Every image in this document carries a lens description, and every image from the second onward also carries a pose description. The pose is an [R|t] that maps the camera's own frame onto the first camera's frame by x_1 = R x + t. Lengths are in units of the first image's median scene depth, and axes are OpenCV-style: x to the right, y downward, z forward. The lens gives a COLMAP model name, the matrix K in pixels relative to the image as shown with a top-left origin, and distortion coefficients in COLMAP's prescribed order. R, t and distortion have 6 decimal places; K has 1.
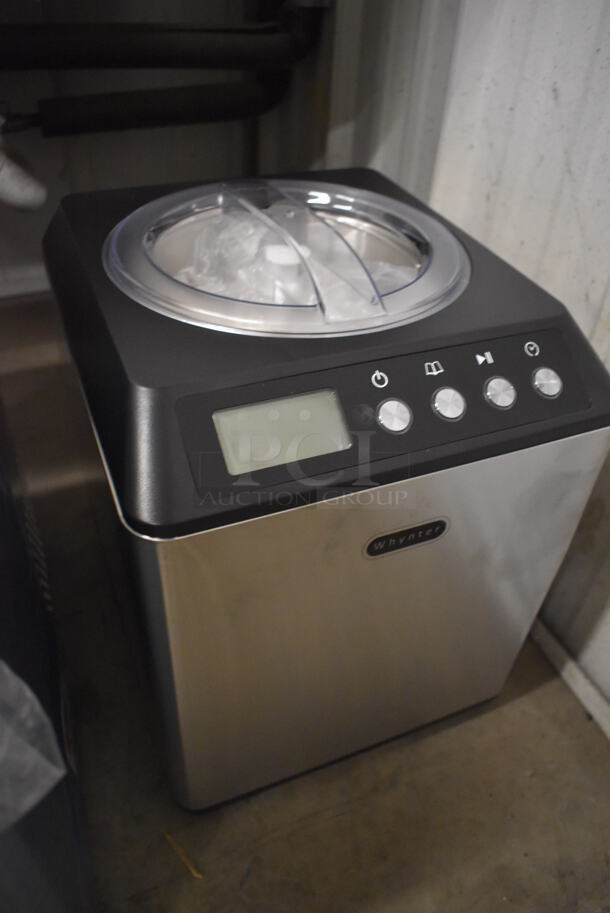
lens RADIAL K [[698.7, 0, 305.0], [0, 698.7, 456.5], [0, 0, 1]] dist [-0.088203, 0.001936]
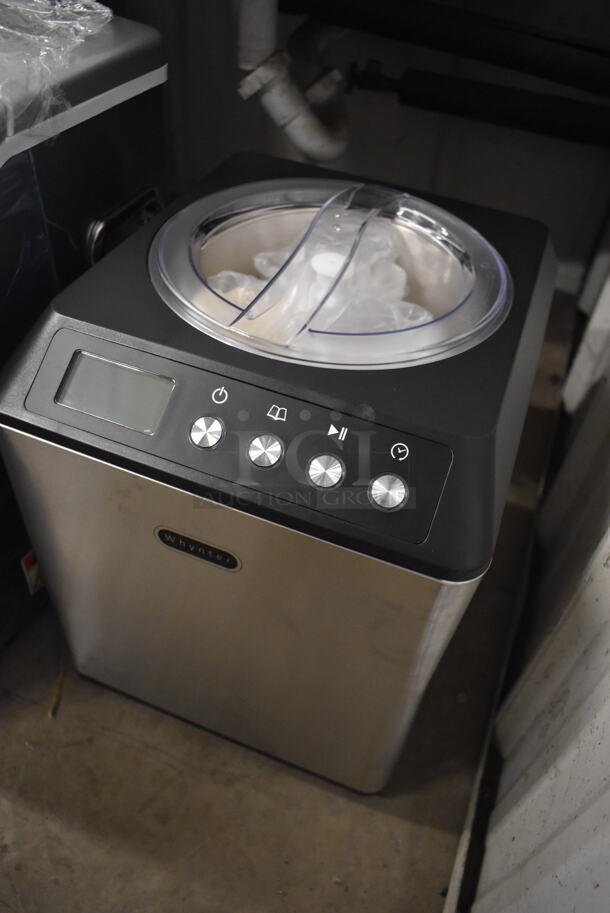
lens RADIAL K [[702.3, 0, 305.0], [0, 702.3, 456.5], [0, 0, 1]] dist [-0.092687, 0.007705]
pose [[0.722387, 0.492393, -0.485495, 0.546333], [-0.477473, 0.863043, 0.164853, -0.193343], [0.500176, 0.112724, 0.858556, 0.139537]]
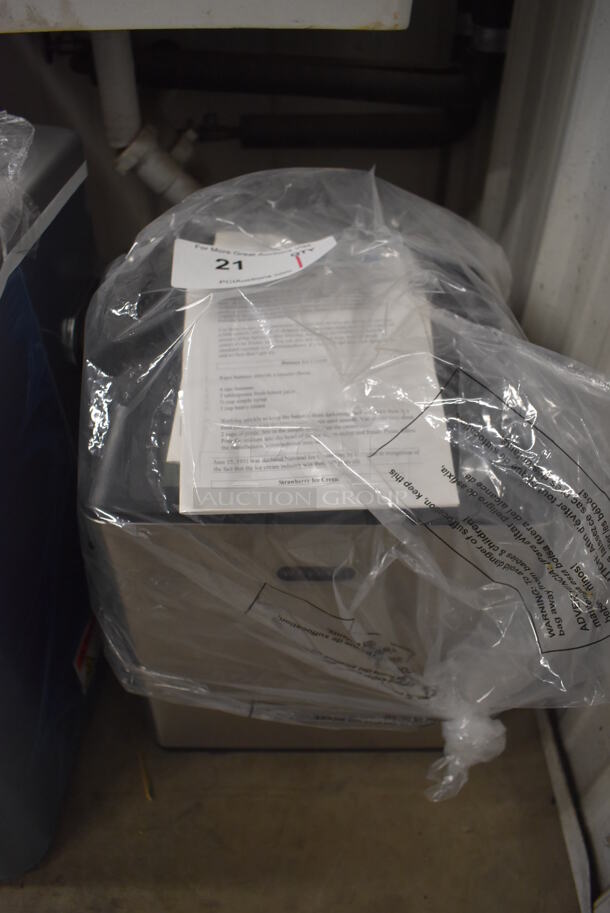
lens RADIAL K [[702.3, 0, 305.0], [0, 702.3, 456.5], [0, 0, 1]] dist [-0.092687, 0.007705]
pose [[0.922370, 0.226970, -0.312600, 0.351263], [-0.222696, 0.973614, 0.049819, -0.096312], [0.315659, 0.023663, 0.948577, -0.085468]]
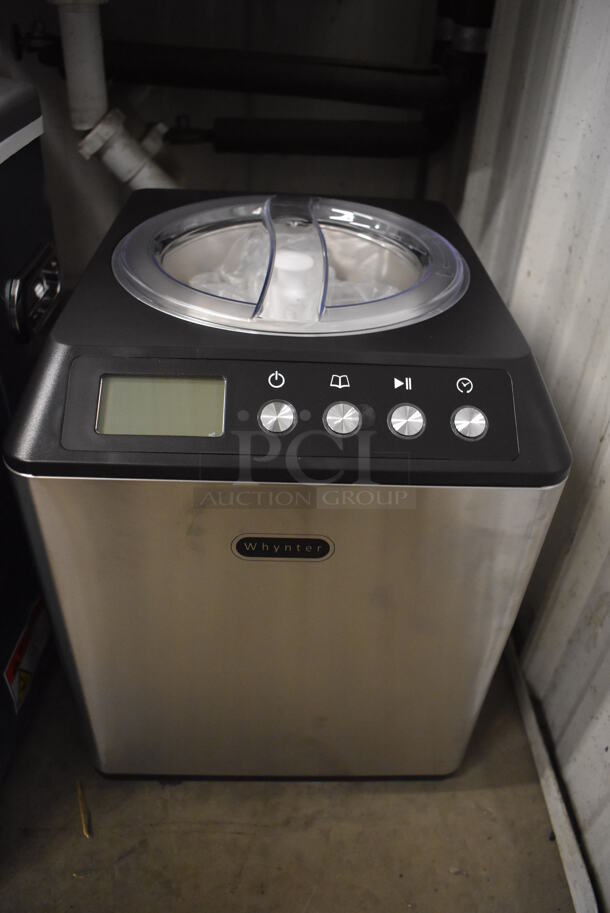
lens RADIAL K [[702.3, 0, 305.0], [0, 702.3, 456.5], [0, 0, 1]] dist [-0.092687, 0.007705]
pose [[0.931360, 0.216550, -0.292701, 0.341283], [-0.236058, 0.971192, -0.032605, 0.014307], [0.277208, 0.099462, 0.955648, 0.045872]]
